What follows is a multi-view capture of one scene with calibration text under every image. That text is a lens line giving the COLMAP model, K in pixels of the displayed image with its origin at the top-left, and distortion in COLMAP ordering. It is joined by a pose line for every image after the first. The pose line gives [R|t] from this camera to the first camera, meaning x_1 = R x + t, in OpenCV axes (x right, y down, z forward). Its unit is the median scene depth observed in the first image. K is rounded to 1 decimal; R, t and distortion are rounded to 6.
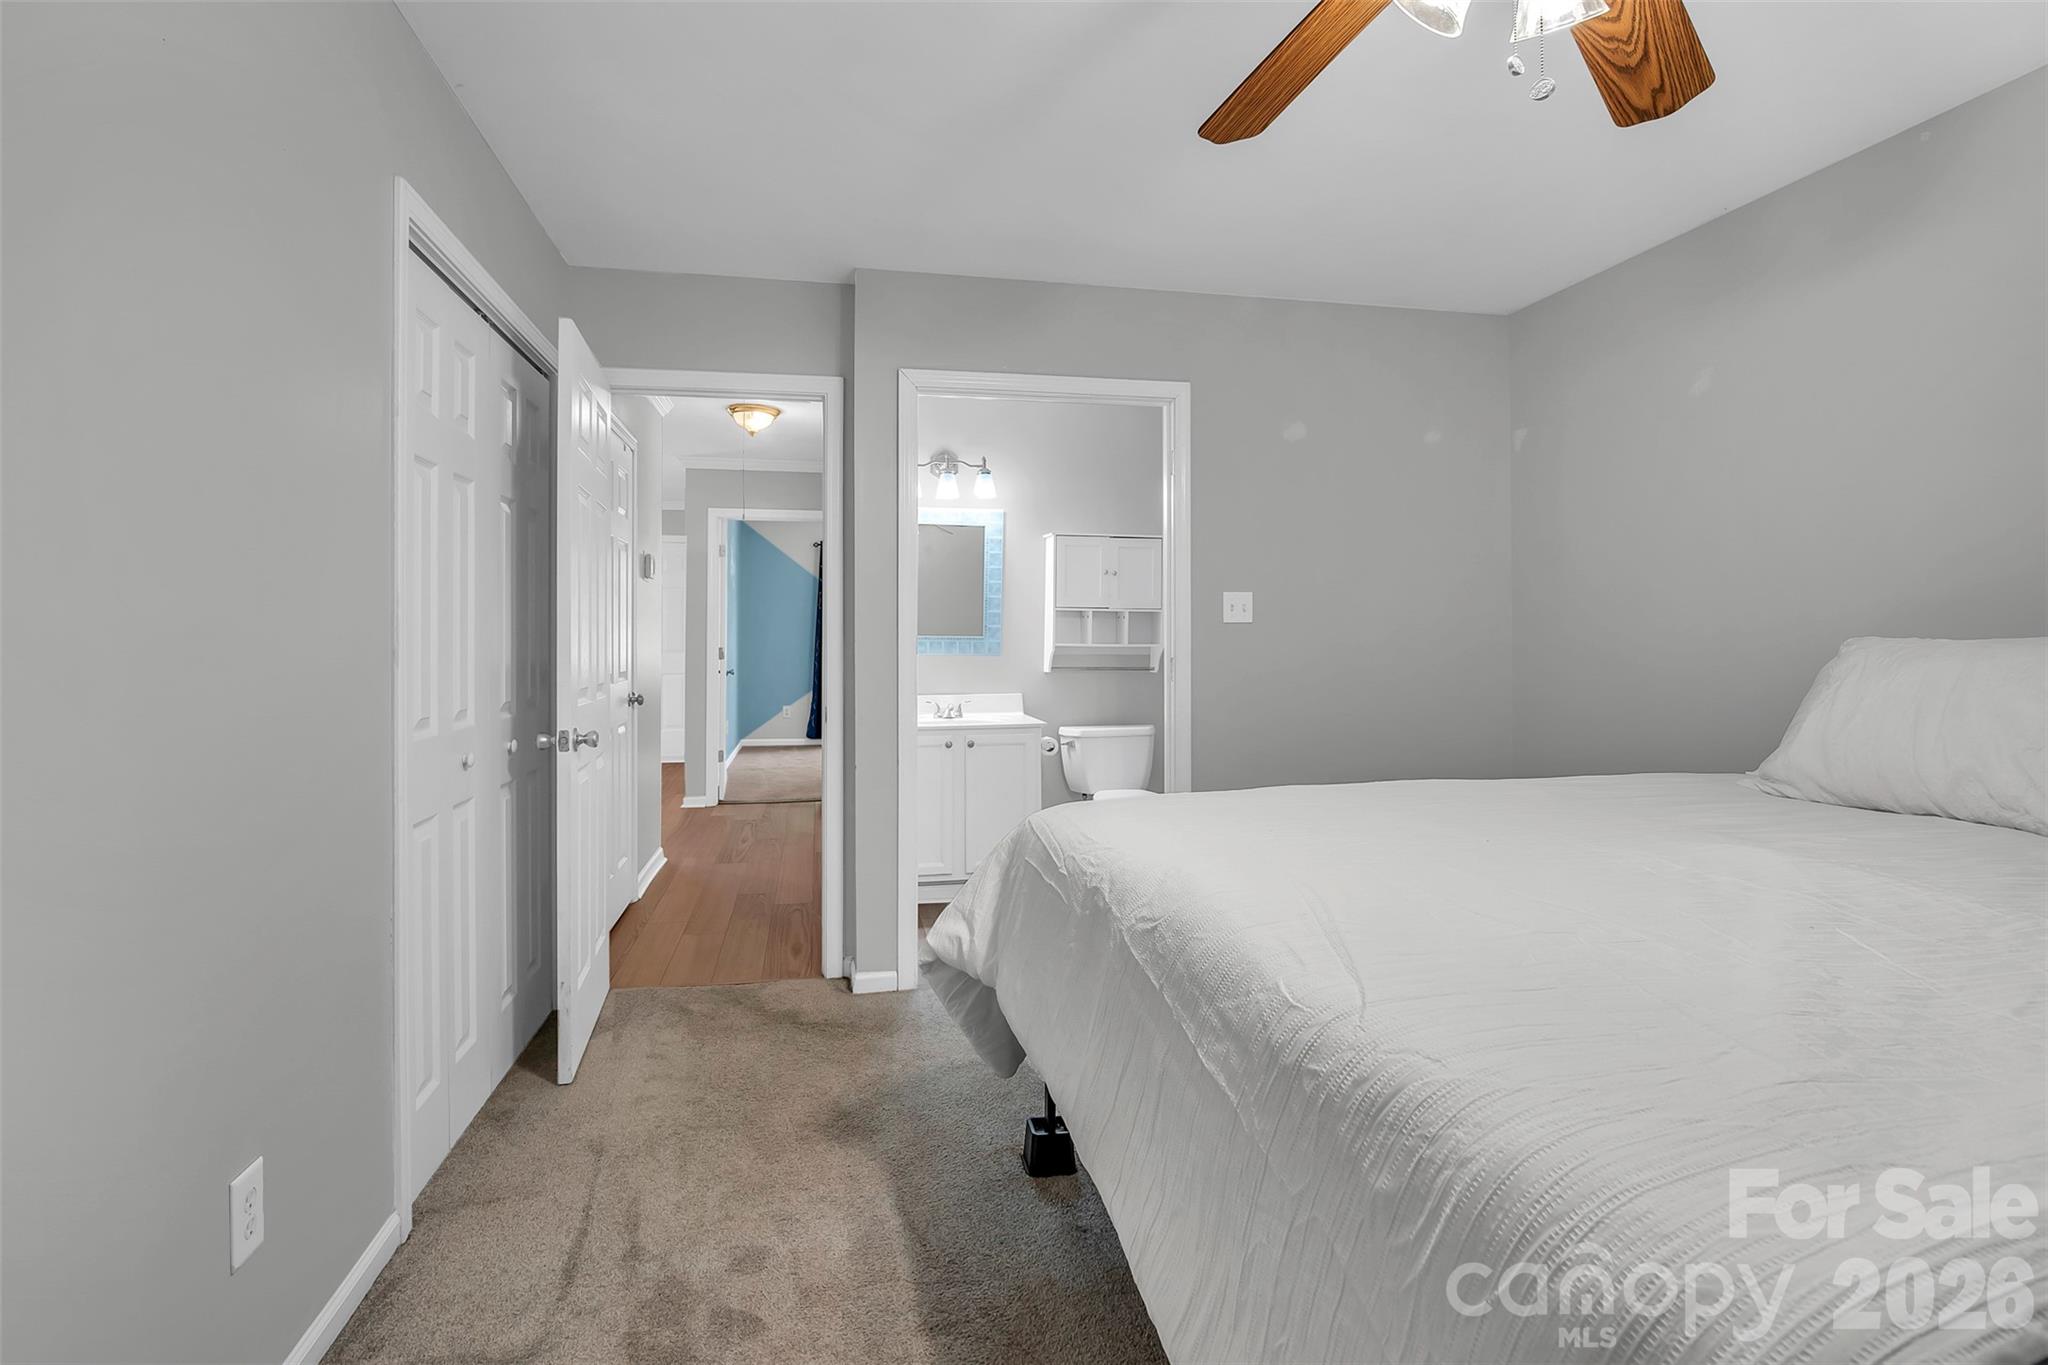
lens RADIAL K [[1029.1, 0, 1022.0], [0, 1029.1, 670.9], [0, 0, 1]] dist [-0.027000, -0.001955]
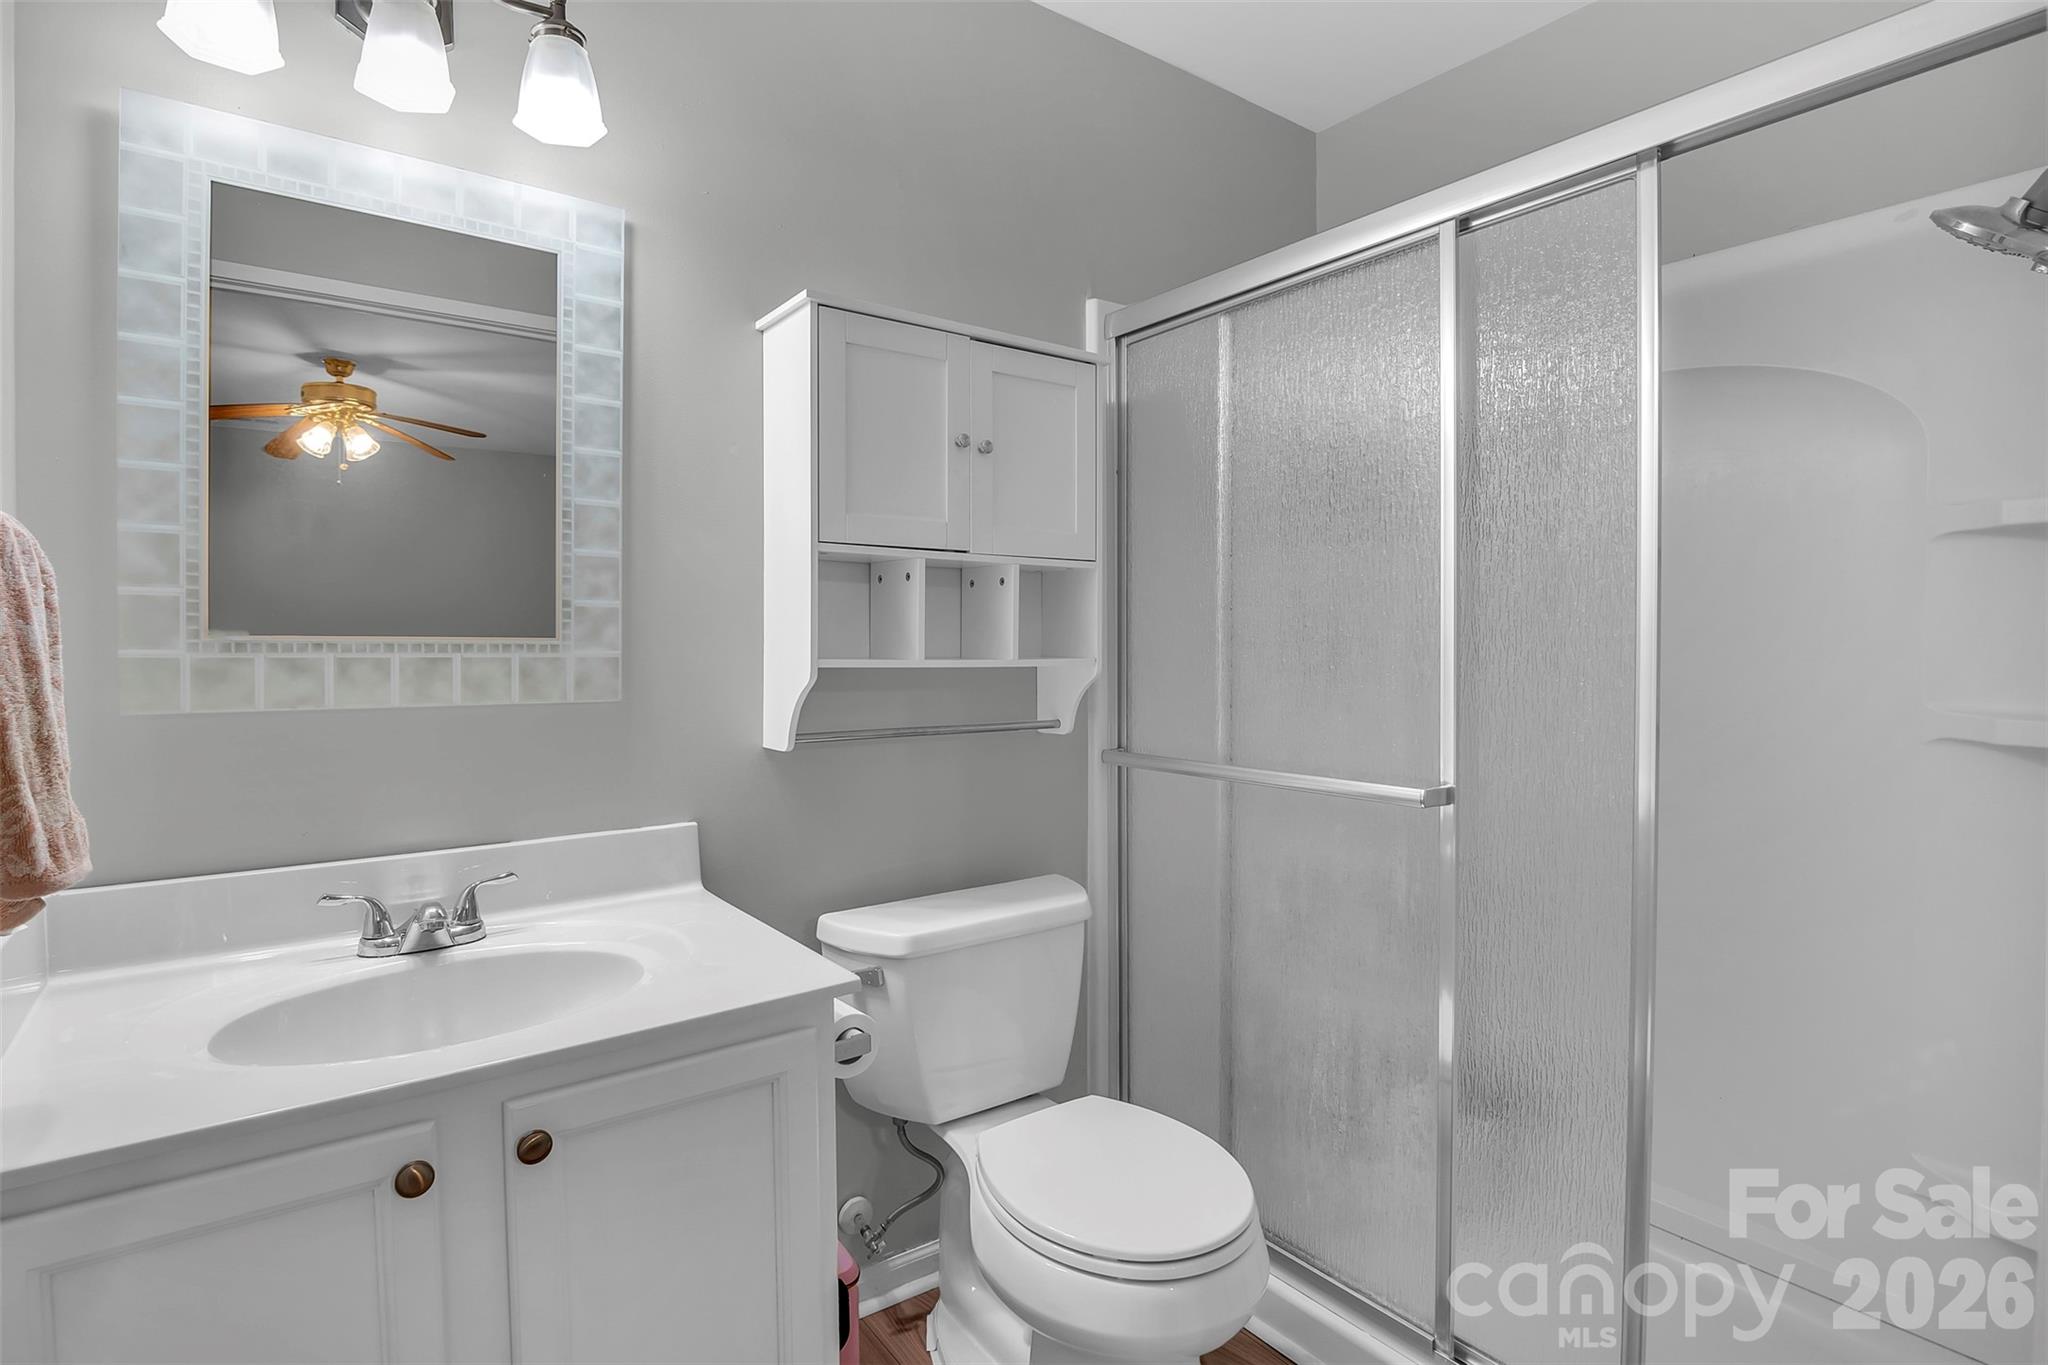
lens RADIAL K [[1029.1, 0, 1031.2], [0, 1029.1, 684.9], [0, 0, 1]] dist [-0.027000, -0.001955]
pose [[0.905737, -0.018107, 0.423452, -0.039109], [0.009729, 0.999712, 0.021938, -0.025316], [-0.423728, -0.015751, 0.905653, 0.689284]]
